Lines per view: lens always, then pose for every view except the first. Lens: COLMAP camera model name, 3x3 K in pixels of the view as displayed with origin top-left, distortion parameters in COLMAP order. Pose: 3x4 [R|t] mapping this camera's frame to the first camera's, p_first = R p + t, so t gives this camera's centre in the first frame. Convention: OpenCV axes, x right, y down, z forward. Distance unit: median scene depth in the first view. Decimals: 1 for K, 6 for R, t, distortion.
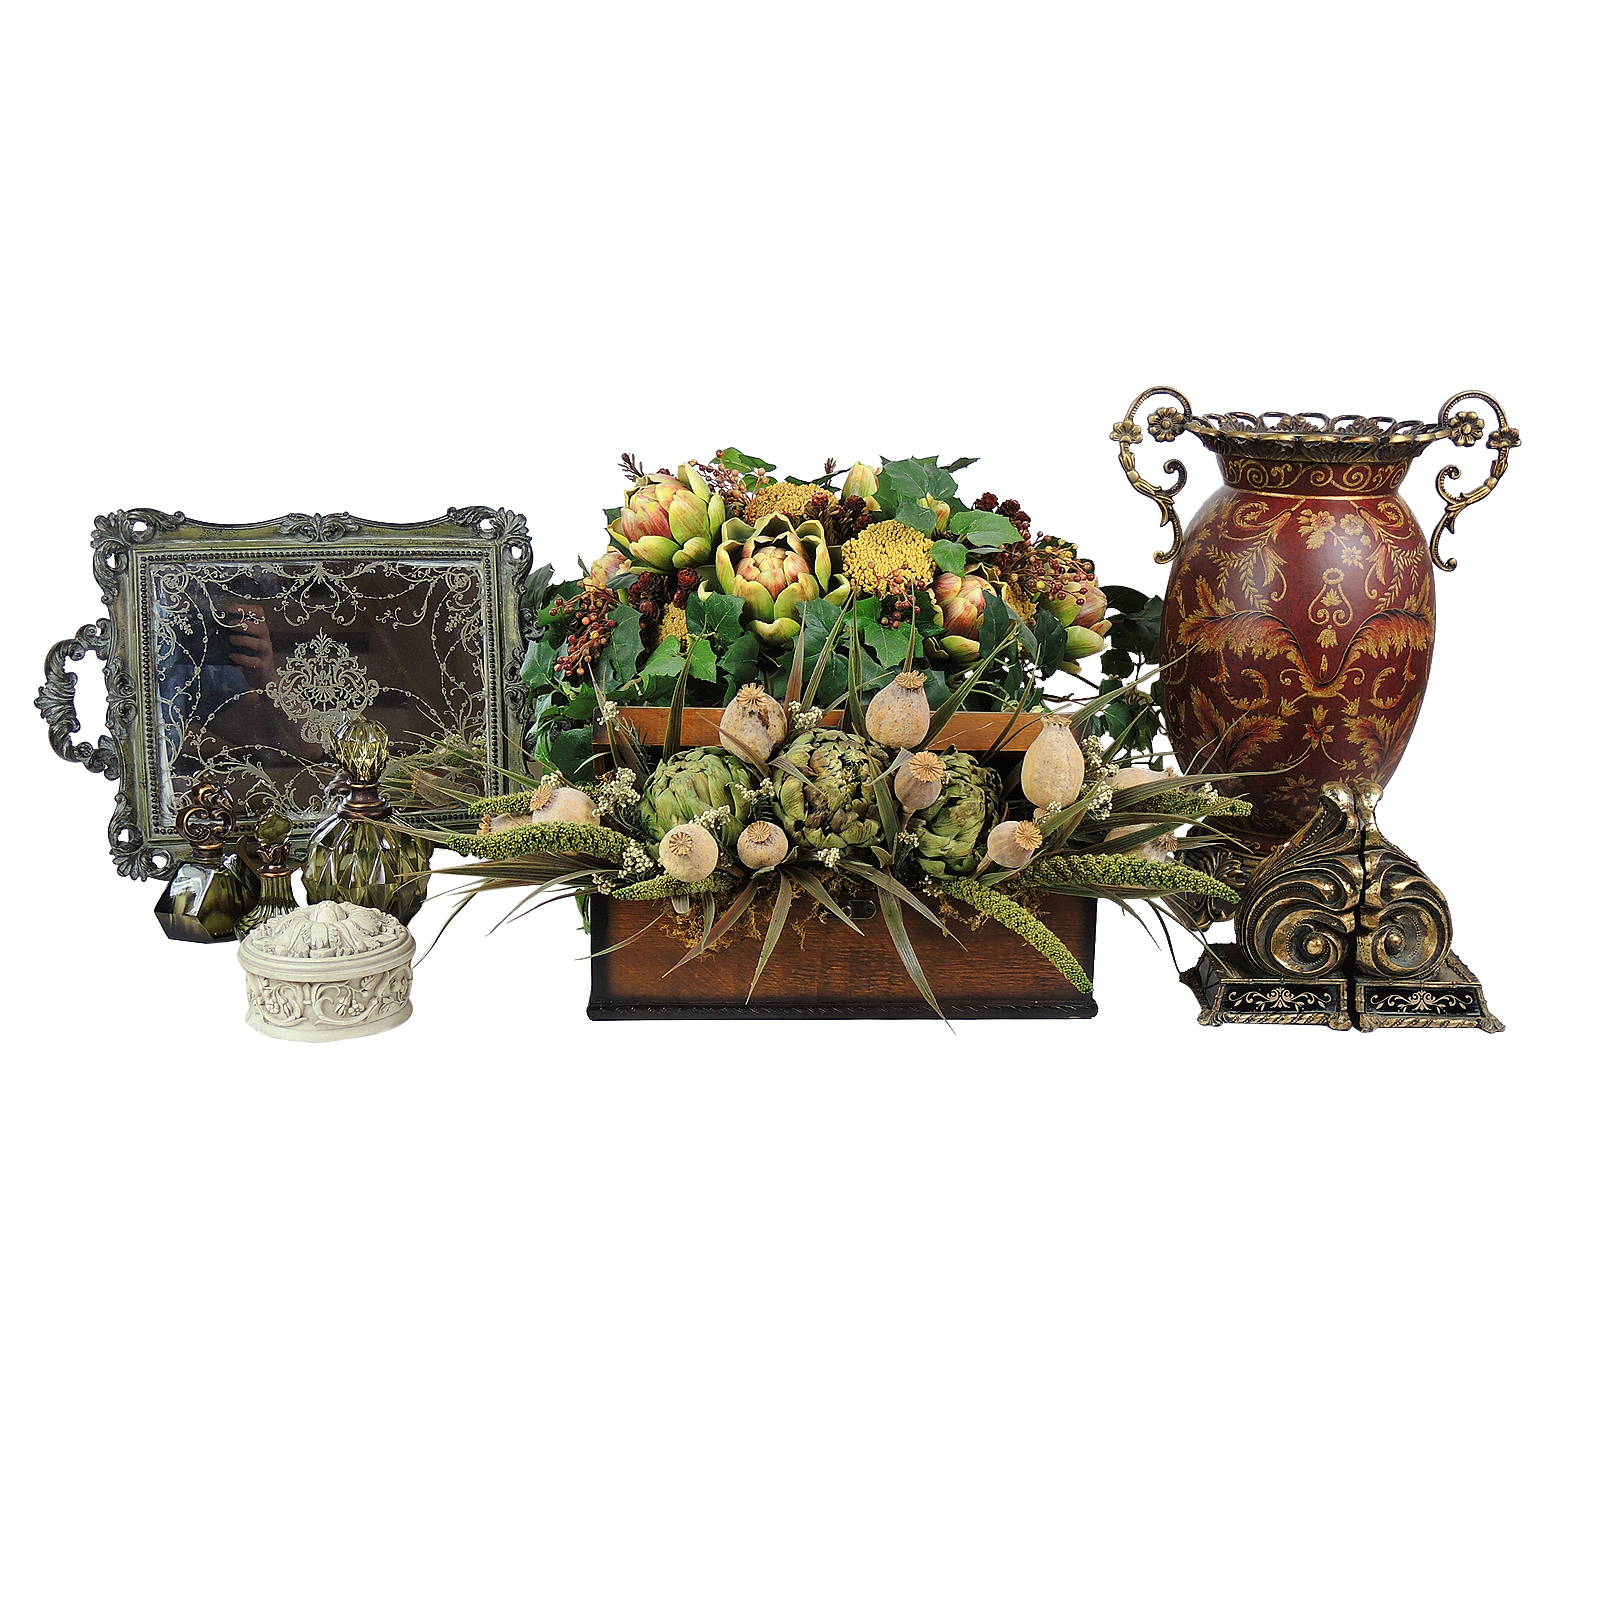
lens RADIAL K [[1723.4, 0, 800.0], [0, 1723.4, 800.0], [0, 0, 1]] dist [0.003189, -0.009209]
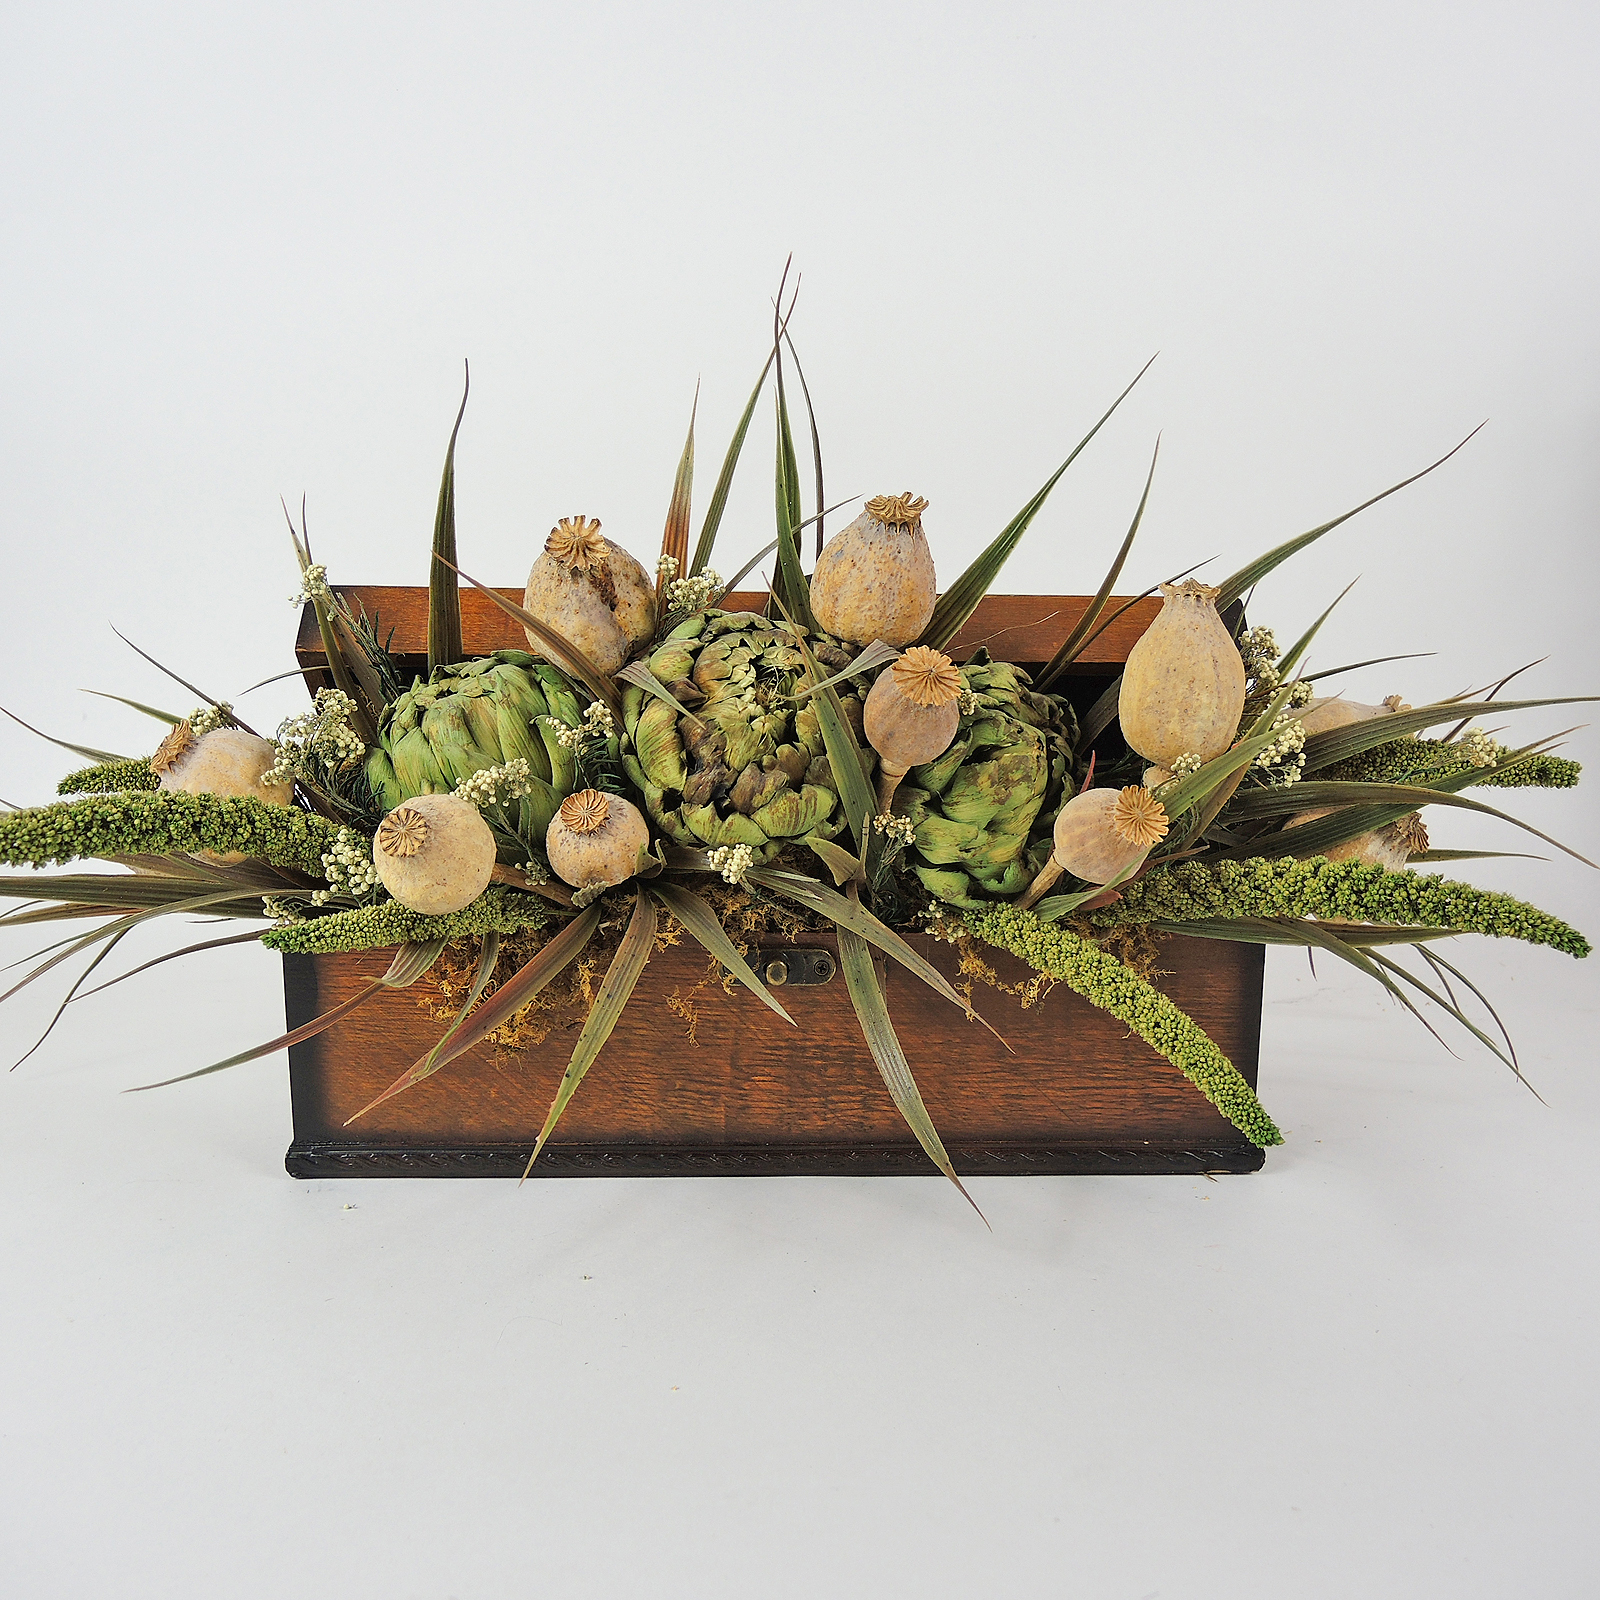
lens RADIAL K [[1668.9, 0, 800.0], [0, 1668.9, 800.0], [0, 0, 1]] dist [-0.017739, 0.004621]
pose [[0.999536, -0.003190, -0.030279, 0.052314], [0.002630, 0.999825, -0.018513, 0.024496], [0.030333, 0.018425, 0.999370, 0.536280]]
